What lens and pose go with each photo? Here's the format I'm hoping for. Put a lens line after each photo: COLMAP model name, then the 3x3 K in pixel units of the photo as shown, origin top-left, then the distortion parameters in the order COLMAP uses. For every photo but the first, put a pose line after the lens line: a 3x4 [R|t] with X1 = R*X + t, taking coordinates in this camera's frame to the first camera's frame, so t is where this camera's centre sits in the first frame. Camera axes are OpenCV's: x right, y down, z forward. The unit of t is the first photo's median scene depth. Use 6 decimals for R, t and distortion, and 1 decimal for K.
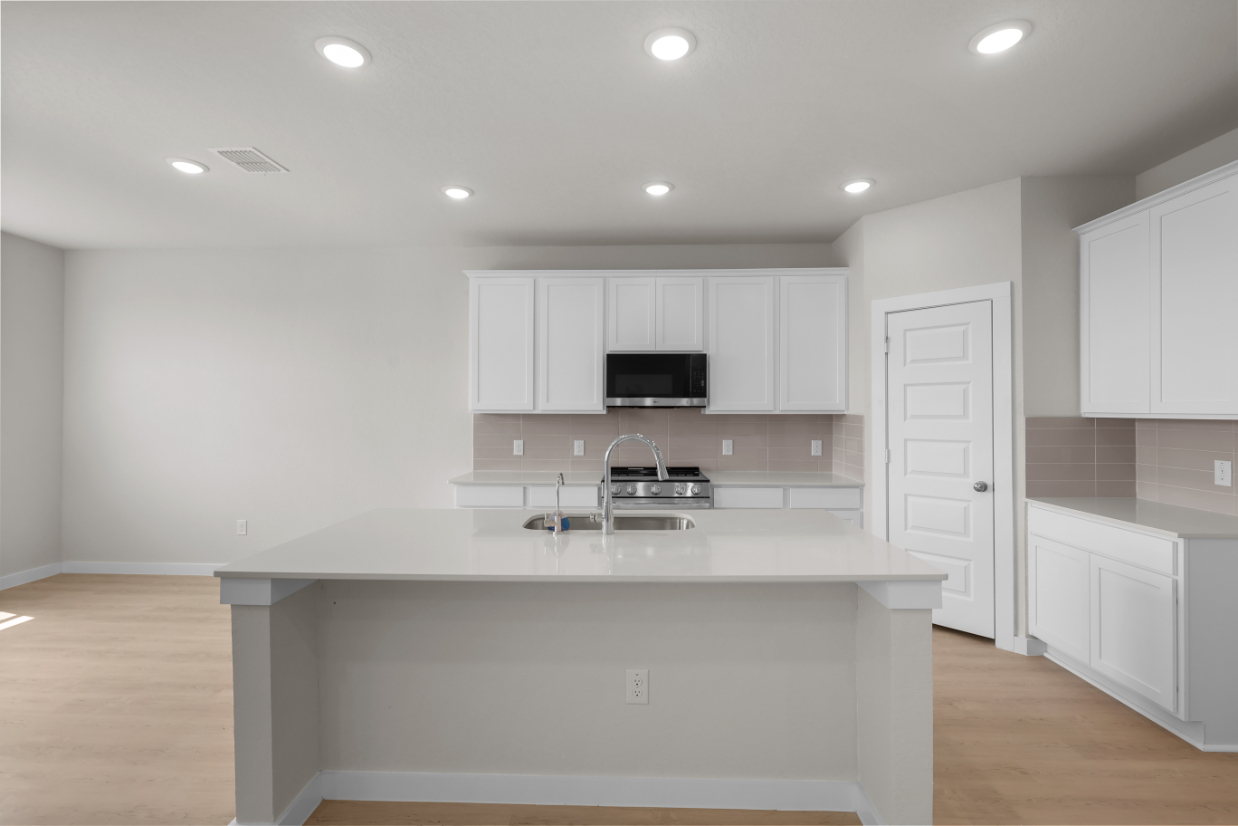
lens RADIAL K [[571.1, 0, 618.4], [0, 571.1, 407.7], [0, 0, 1]] dist [-0.002185, 0.001344]
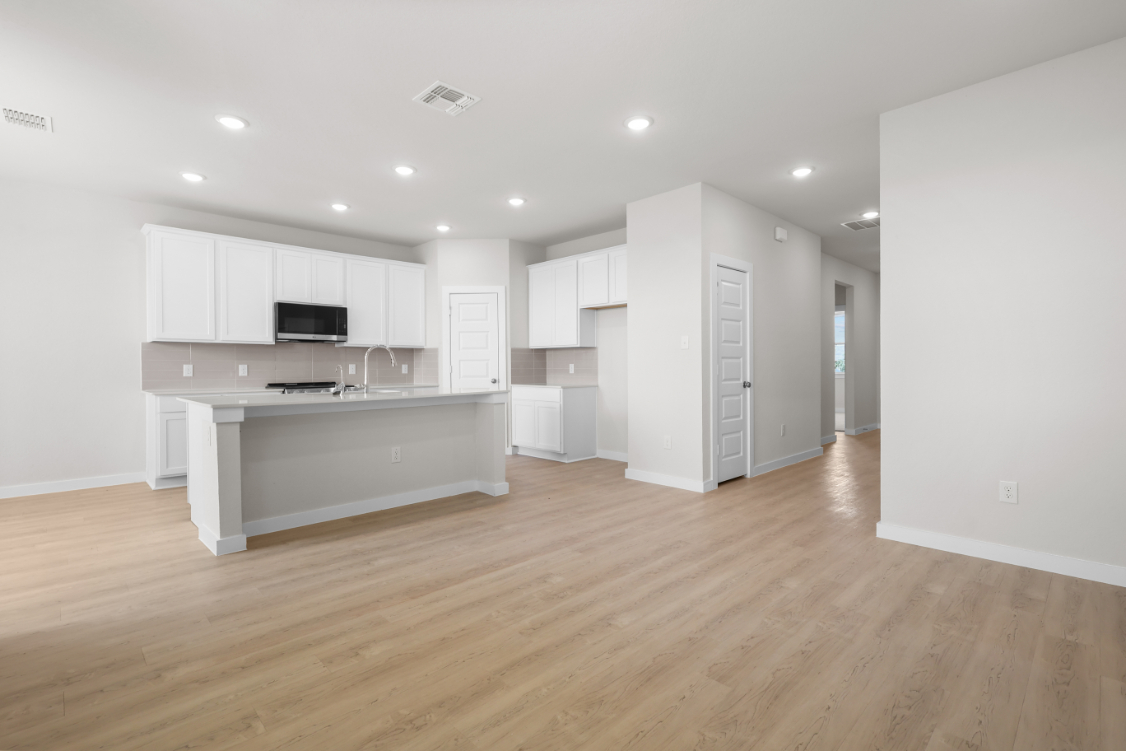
lens RADIAL K [[519.5, 0, 562.1], [0, 519.5, 375.4], [0, 0, 1]] dist [-0.002185, 0.001344]
pose [[0.692015, -0.014417, 0.721739, -0.563839], [0.000680, 0.999813, 0.019321, 0.077376], [-0.721883, -0.012879, 0.691895, -0.504869]]
